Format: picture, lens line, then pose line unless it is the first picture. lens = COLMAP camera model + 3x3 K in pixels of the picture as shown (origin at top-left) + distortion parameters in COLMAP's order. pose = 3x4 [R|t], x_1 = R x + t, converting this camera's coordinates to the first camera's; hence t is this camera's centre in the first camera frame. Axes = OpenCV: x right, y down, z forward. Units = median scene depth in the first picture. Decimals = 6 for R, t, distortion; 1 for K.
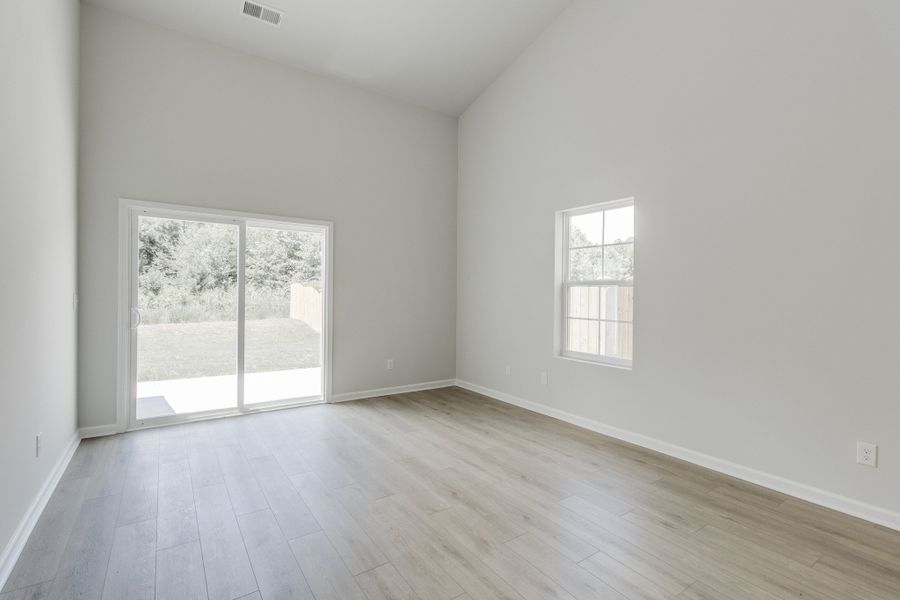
lens RADIAL K [[418.7, 0, 456.9], [0, 418.7, 298.1], [0, 0, 1]] dist [0.003216, 0.001309]
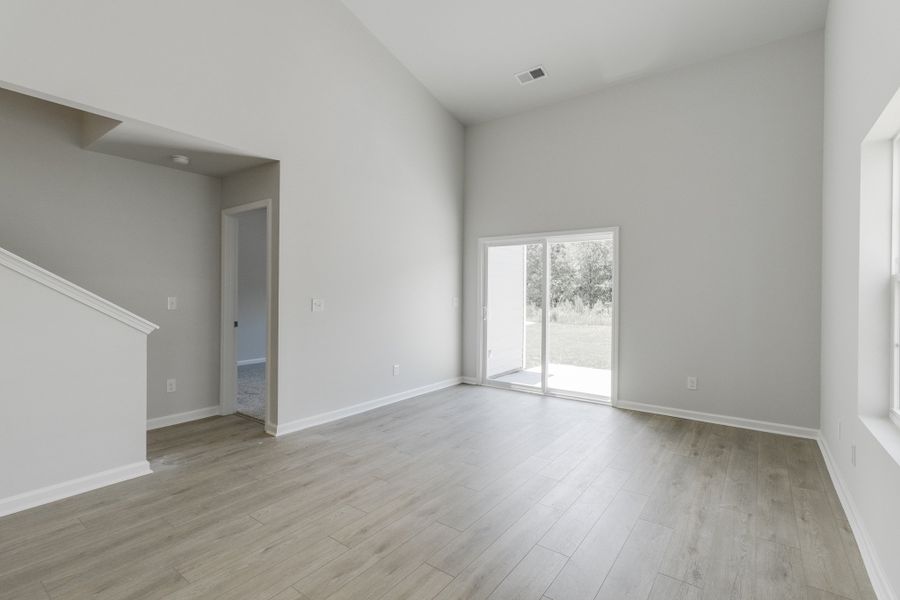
lens RADIAL K [[418.7, 0, 451.5], [0, 418.7, 298.6], [0, 0, 1]] dist [0.003216, 0.001309]
pose [[0.321929, 0.002421, -0.946761, 0.726902], [-0.017237, 0.999846, -0.003305, 0.001283], [0.946607, 0.017384, 0.321921, 0.419764]]
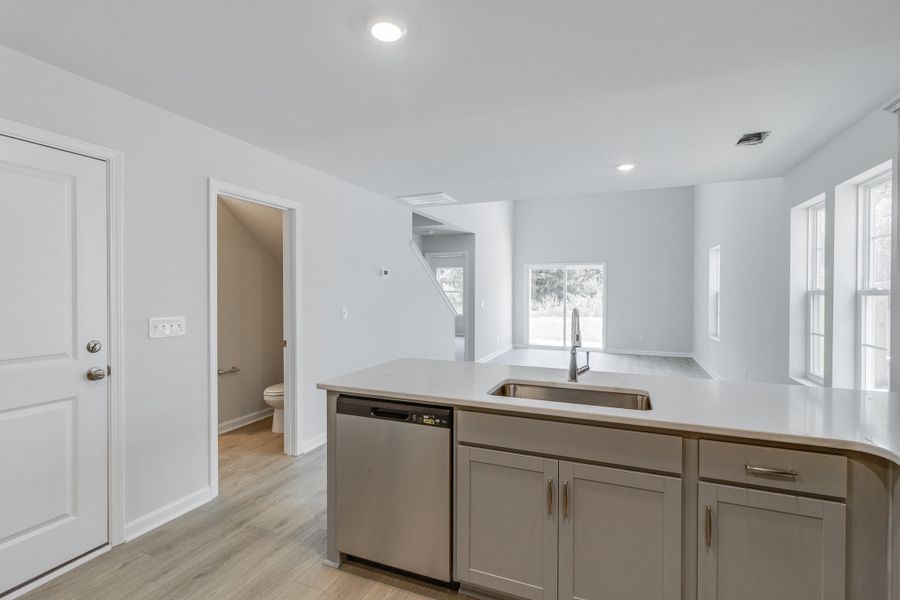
lens RADIAL K [[420.4, 0, 452.6], [0, 420.4, 296.7], [0, 0, 1]] dist [0.001617, 0.000049]
pose [[0.538972, -0.001981, -0.842321, 1.385803], [-0.005924, 0.999964, -0.006142, 0.002999], [0.842303, 0.008301, 0.538941, -0.966554]]
